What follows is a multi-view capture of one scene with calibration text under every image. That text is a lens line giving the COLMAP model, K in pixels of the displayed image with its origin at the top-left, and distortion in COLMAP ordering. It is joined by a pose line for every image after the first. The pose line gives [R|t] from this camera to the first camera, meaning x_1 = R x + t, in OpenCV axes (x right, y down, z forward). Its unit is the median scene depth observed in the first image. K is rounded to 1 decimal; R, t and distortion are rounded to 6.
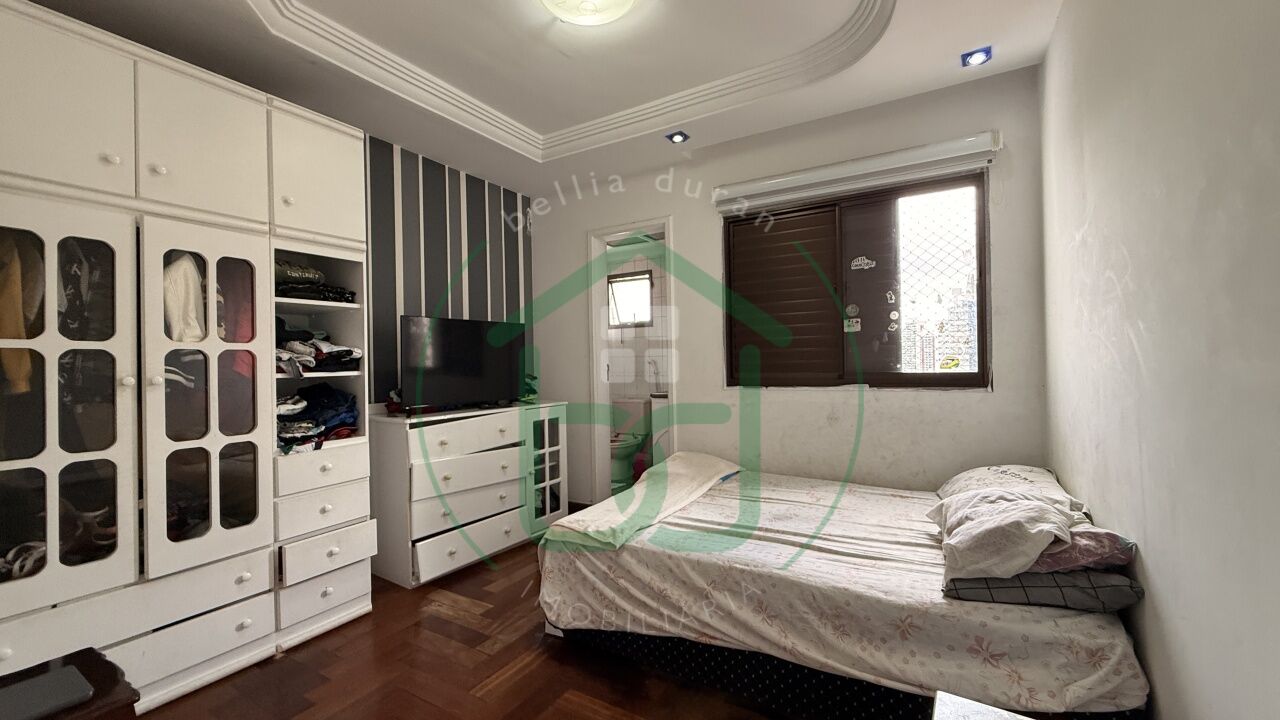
lens RADIAL K [[507.4, 0, 642.9], [0, 507.4, 360.2], [0, 0, 1]] dist [0.000414, 0.000413]
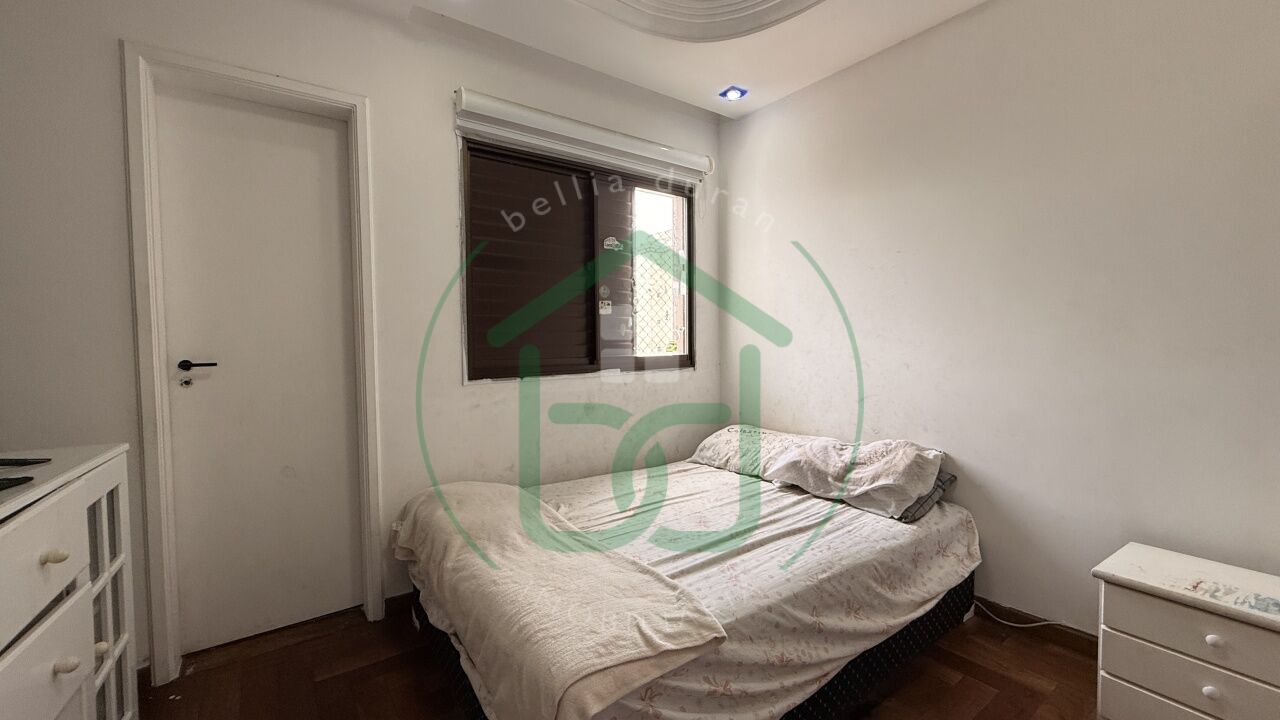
lens RADIAL K [[507.4, 0, 636.9], [0, 507.4, 359.6], [0, 0, 1]] dist [0.000414, 0.000413]
pose [[0.399574, -0.019415, 0.916495, -0.480072], [0.001293, 0.999787, 0.020615, 0.010553], [-0.916700, -0.007053, 0.399514, 0.623485]]
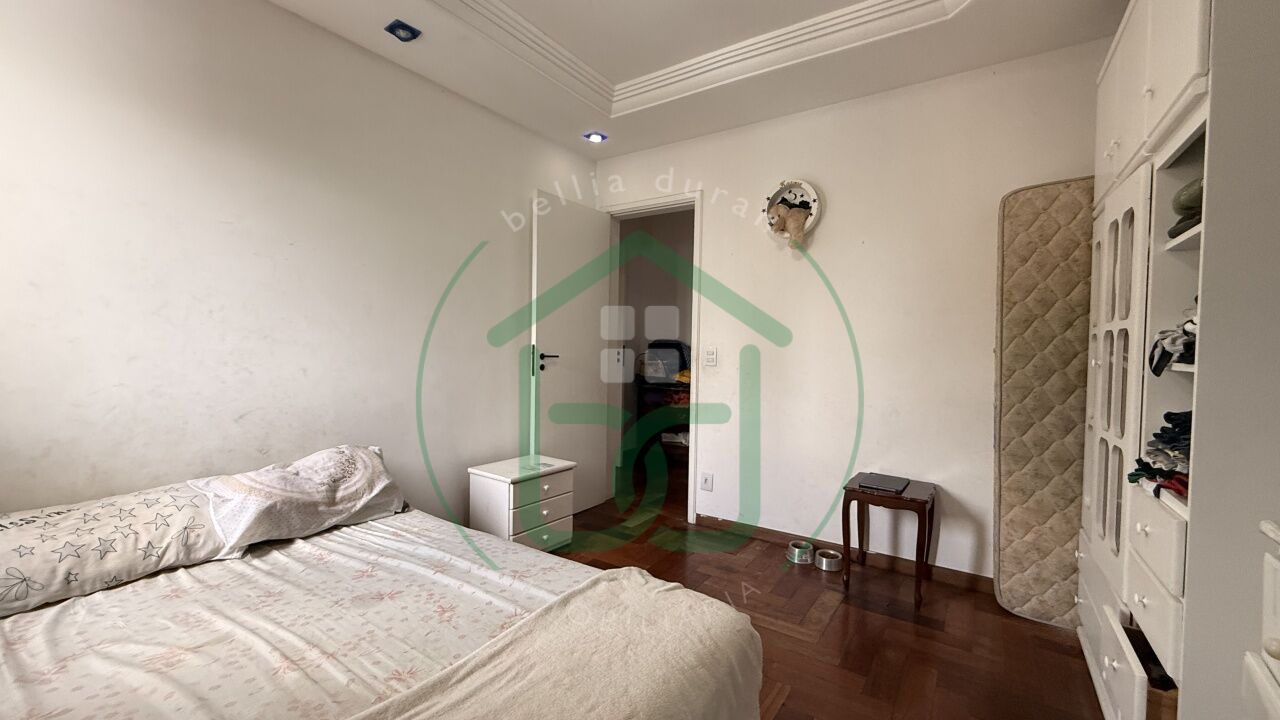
lens RADIAL K [[507.4, 0, 638.7], [0, 507.4, 359.5], [0, 0, 1]] dist [0.000414, 0.000413]
pose [[-0.997610, -0.000464, 0.069098, -0.080634], [0.001035, 0.999765, 0.021656, 0.005691], [-0.069092, 0.021676, -0.997375, 1.317568]]
